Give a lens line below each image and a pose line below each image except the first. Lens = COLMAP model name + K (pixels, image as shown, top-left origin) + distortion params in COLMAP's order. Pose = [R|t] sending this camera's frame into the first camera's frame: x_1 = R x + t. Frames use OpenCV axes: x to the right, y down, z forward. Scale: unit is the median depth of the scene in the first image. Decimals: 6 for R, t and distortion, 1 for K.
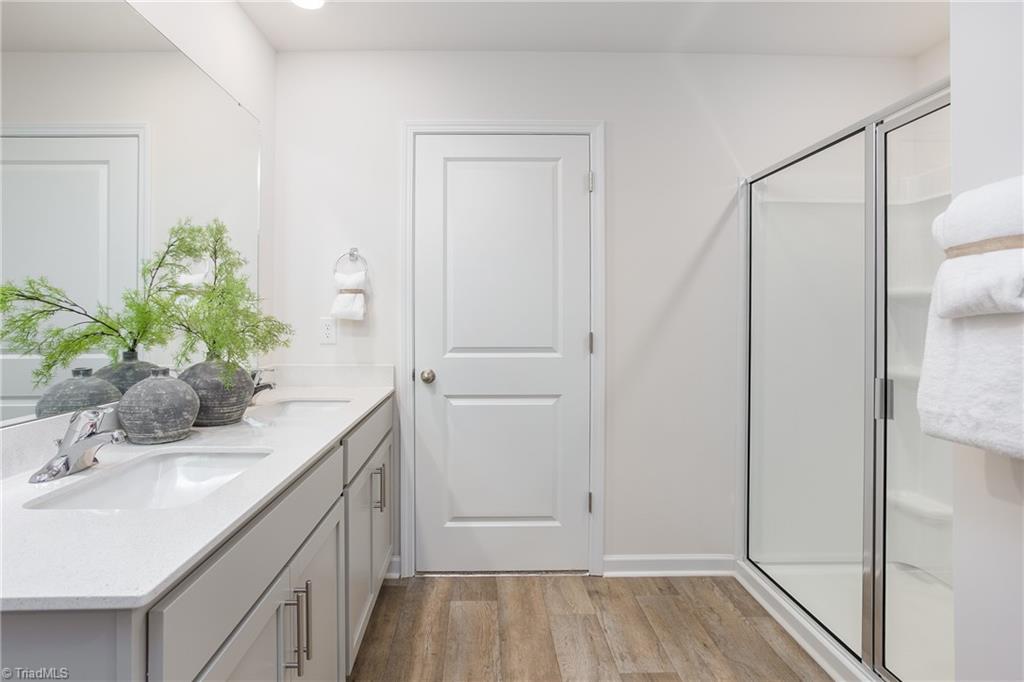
lens RADIAL K [[519.2, 0, 495.1], [0, 519.2, 322.9], [0, 0, 1]] dist [-0.016032, 0.013113]
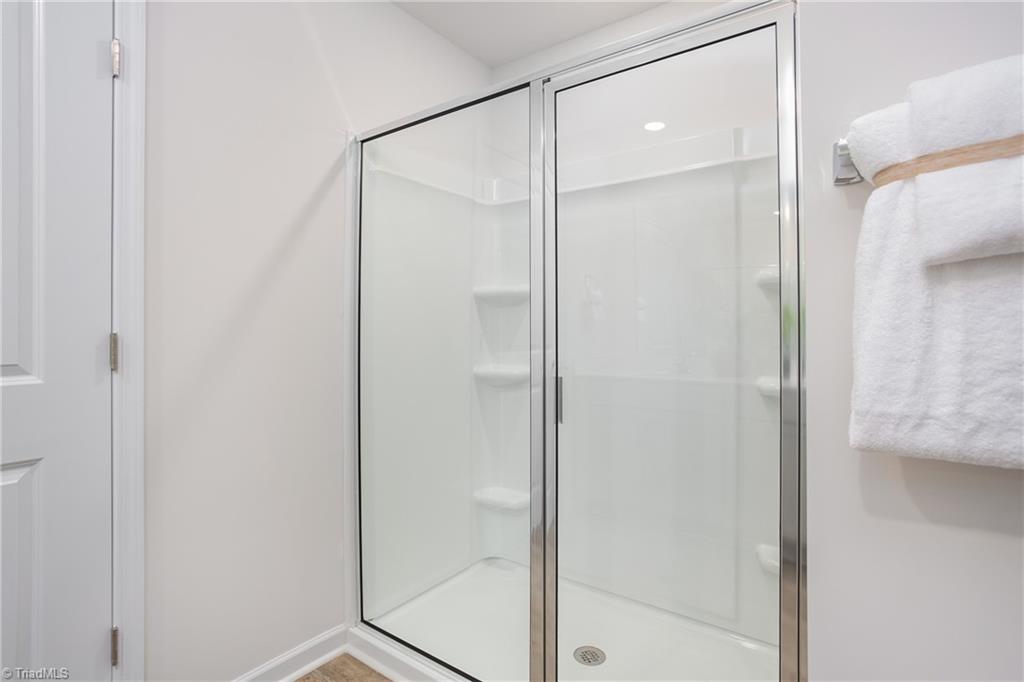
lens RADIAL K [[519.2, 0, 515.8], [0, 519.2, 335.7], [0, 0, 1]] dist [-0.016032, 0.013113]
pose [[0.617559, -0.007802, 0.786486, 0.029672], [0.010057, 0.999947, 0.002023, 0.036164], [-0.786460, 0.006661, 0.617605, 0.507437]]
